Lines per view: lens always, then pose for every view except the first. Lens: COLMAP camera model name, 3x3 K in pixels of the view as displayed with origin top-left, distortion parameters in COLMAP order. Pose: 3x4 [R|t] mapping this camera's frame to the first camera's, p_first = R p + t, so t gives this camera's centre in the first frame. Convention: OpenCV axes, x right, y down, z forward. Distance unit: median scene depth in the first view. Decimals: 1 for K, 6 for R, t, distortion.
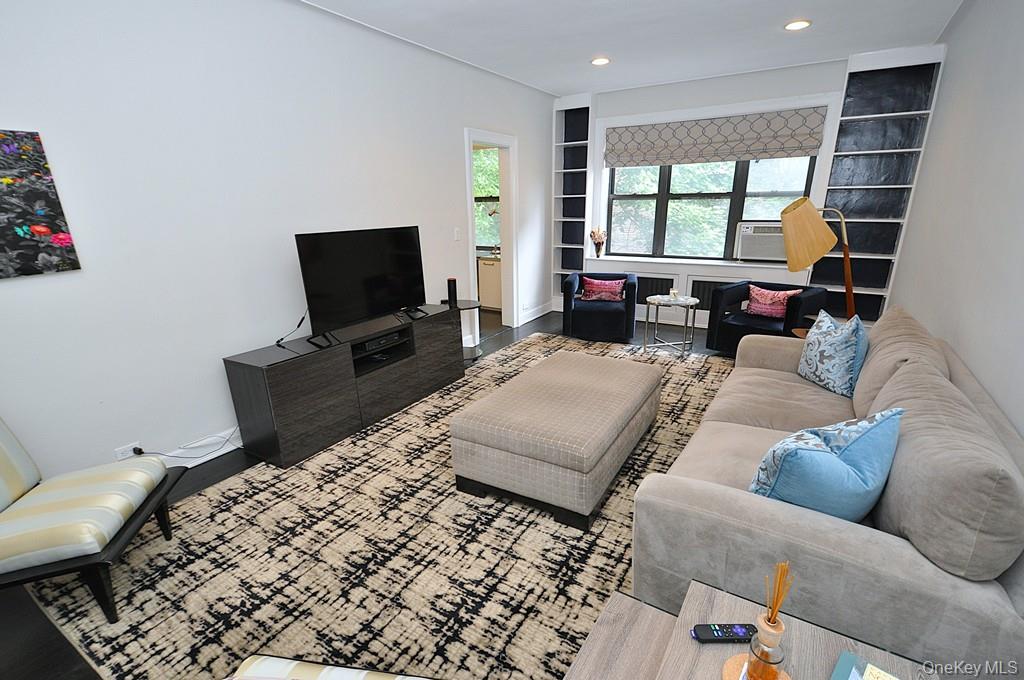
lens RADIAL K [[480.3, 0, 512.0], [0, 480.3, 340.0], [0, 0, 1]] dist [0.029099, -0.000208]
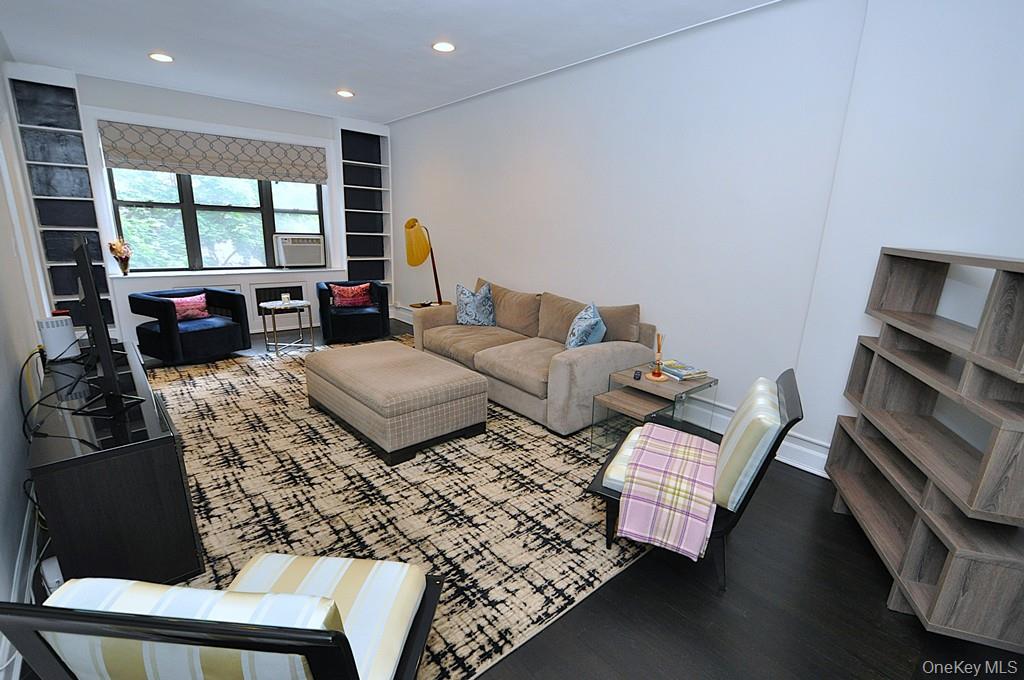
lens RADIAL K [[476.1, 0, 513.9], [0, 476.1, 357.3], [0, 0, 1]] dist [0.001451, -0.007051]
pose [[0.292579, -0.229701, 0.928243, -0.479805], [0.223888, 0.960194, 0.167039, -0.027226], [-0.929662, 0.158950, 0.332360, 0.152212]]
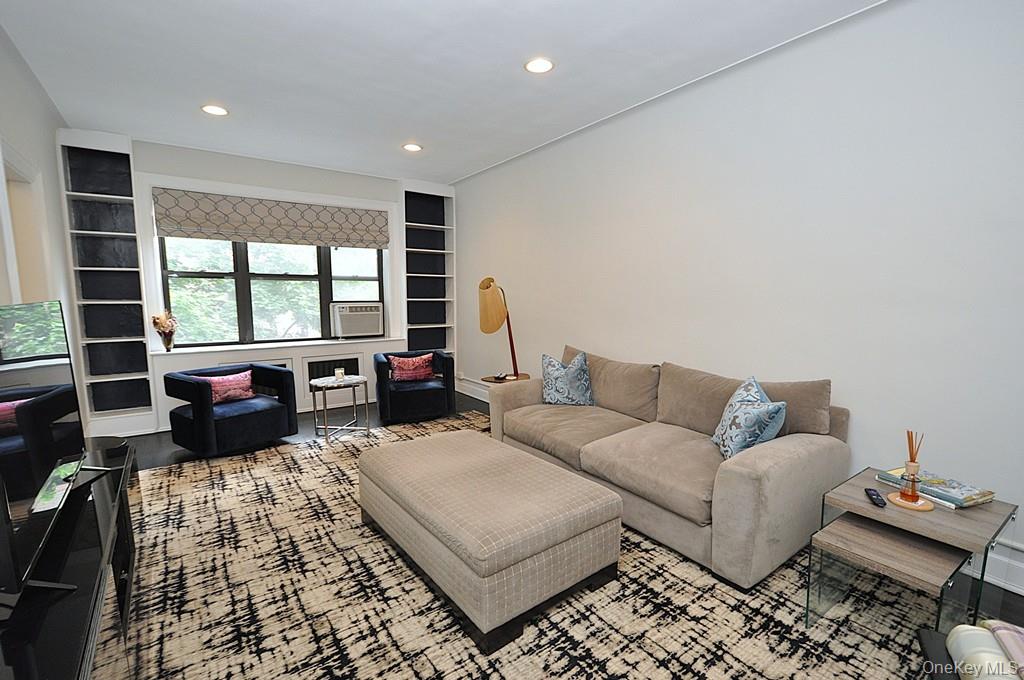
lens RADIAL K [[463.0, 0, 511.3], [0, 463.0, 351.5], [0, 0, 1]] dist [0.000323, -0.000384]
pose [[0.378781, -0.102822, 0.919757, -0.319609], [0.247751, 0.968803, 0.006275, -0.052654], [-0.891709, 0.225494, 0.392439, 0.289122]]
